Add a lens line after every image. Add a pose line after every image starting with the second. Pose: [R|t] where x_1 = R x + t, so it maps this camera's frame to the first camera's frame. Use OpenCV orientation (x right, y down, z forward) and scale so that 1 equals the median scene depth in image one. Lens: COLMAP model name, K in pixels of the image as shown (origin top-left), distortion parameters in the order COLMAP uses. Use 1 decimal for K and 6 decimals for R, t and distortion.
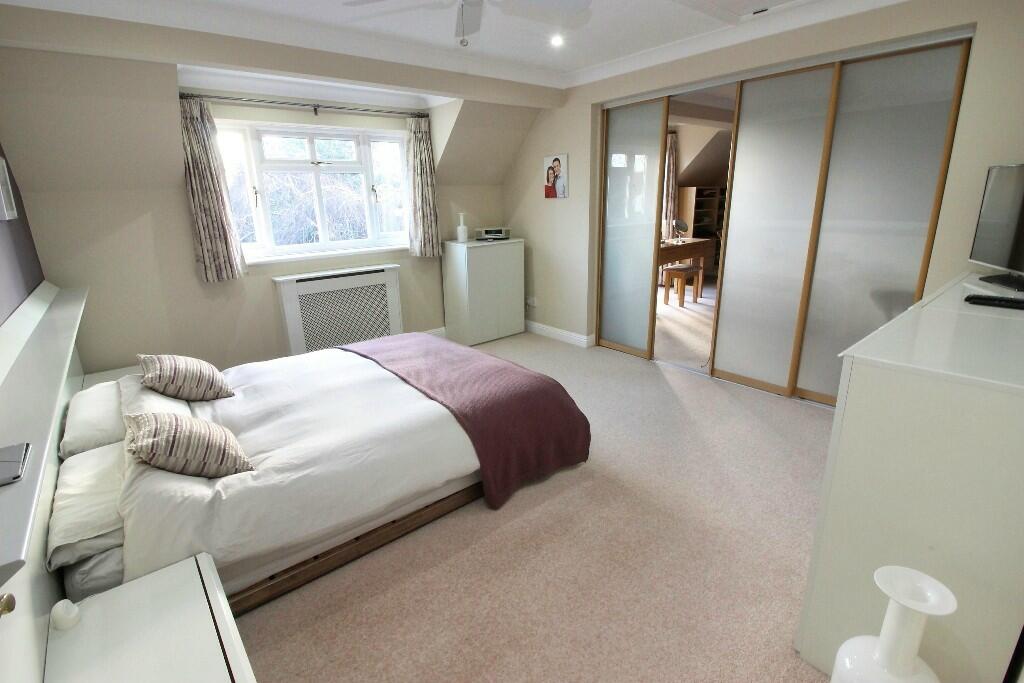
lens RADIAL K [[478.8, 0, 503.8], [0, 478.8, 337.0], [0, 0, 1]] dist [0.000296, -0.013602]
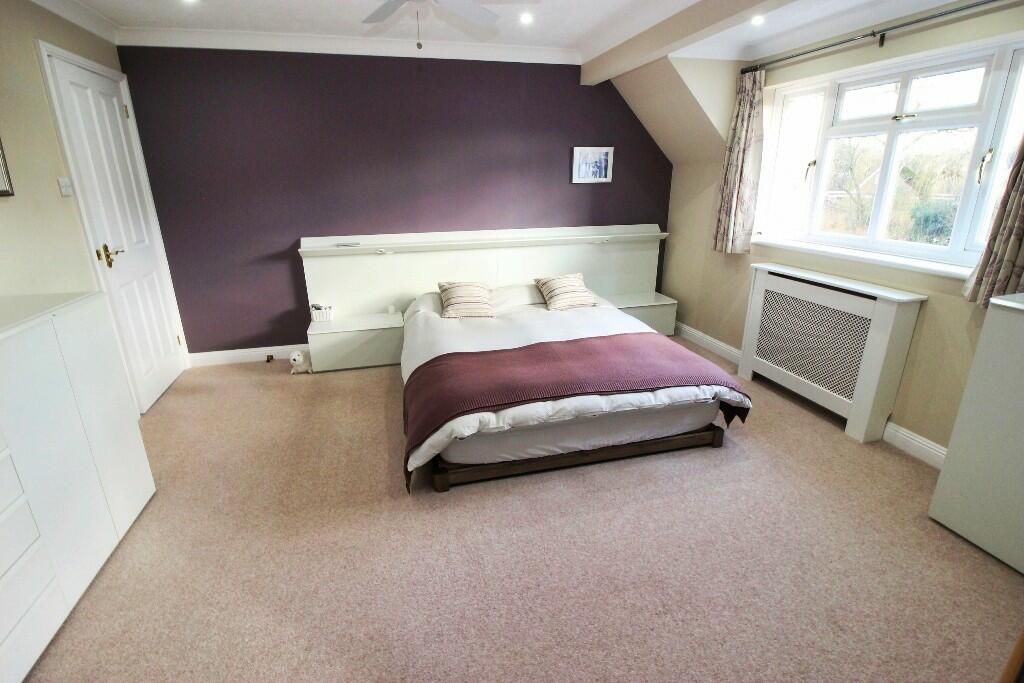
lens RADIAL K [[478.8, 0, 503.8], [0, 478.8, 337.0], [0, 0, 1]] dist [0.000296, -0.013602]
pose [[-0.428325, 0.306707, -0.849982, 0.492432], [-0.239700, 0.868373, 0.434134, -0.261989], [0.871253, 0.389690, -0.298428, 0.861566]]
